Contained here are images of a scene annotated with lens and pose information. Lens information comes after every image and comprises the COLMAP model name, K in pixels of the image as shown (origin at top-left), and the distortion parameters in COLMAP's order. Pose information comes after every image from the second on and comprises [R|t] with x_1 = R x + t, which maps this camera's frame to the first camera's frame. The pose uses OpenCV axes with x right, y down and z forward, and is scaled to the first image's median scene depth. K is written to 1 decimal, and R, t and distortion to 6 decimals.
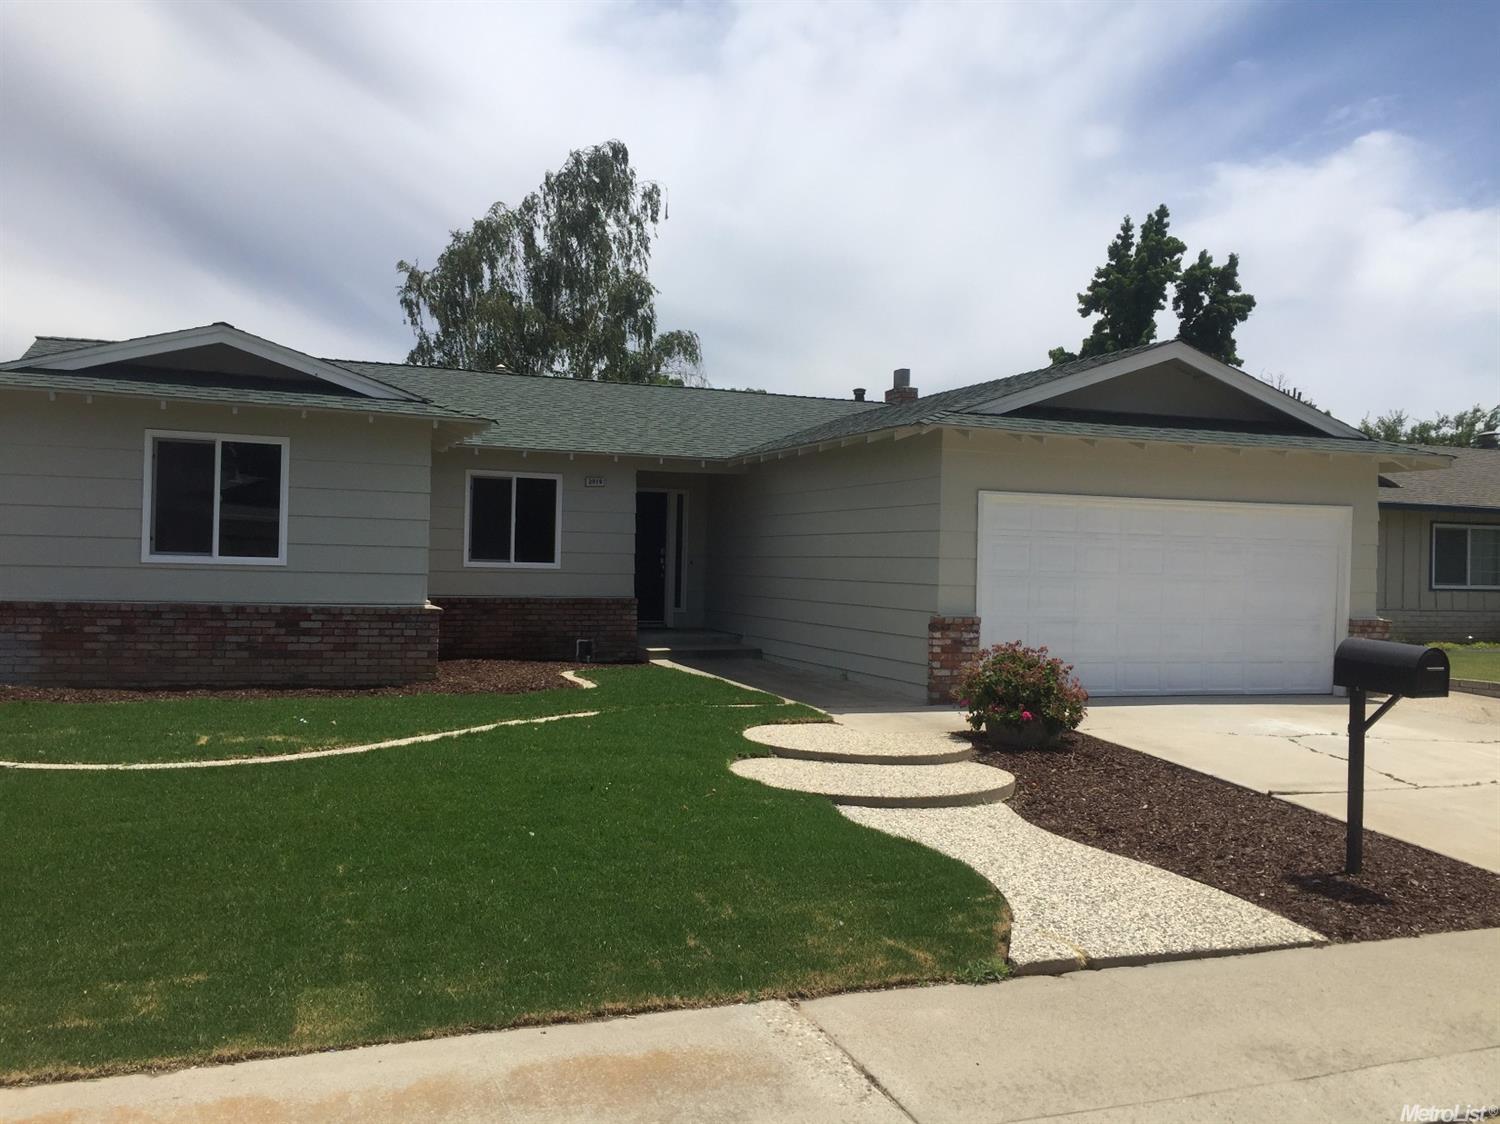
lens RADIAL K [[1306.3, 0, 755.3], [0, 1306.3, 550.4], [0, 0, 1]] dist [0.072251, -0.060871]
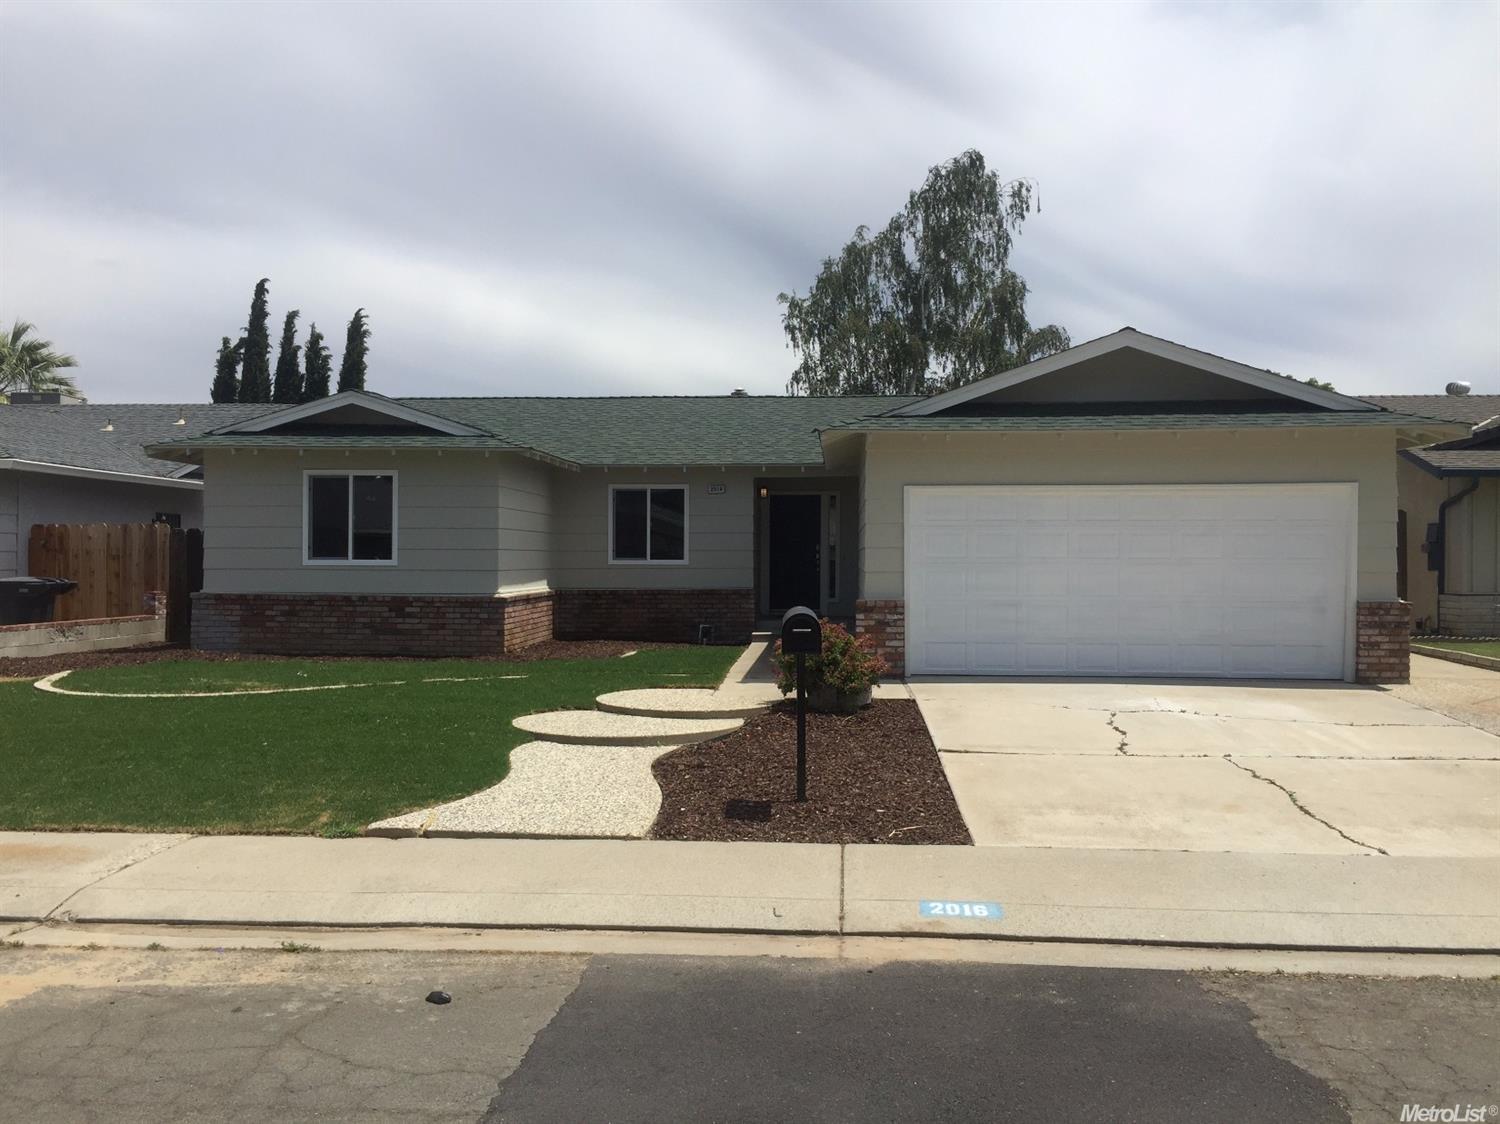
lens RADIAL K [[1306.3, 0, 744.7], [0, 1306.3, 571.3], [0, 0, 1]] dist [0.072251, -0.060871]
pose [[0.903309, -0.017297, -0.428641, 0.461815], [0.024093, 0.999655, 0.010435, 0.010131], [0.428312, -0.019753, 0.903415, -0.048118]]
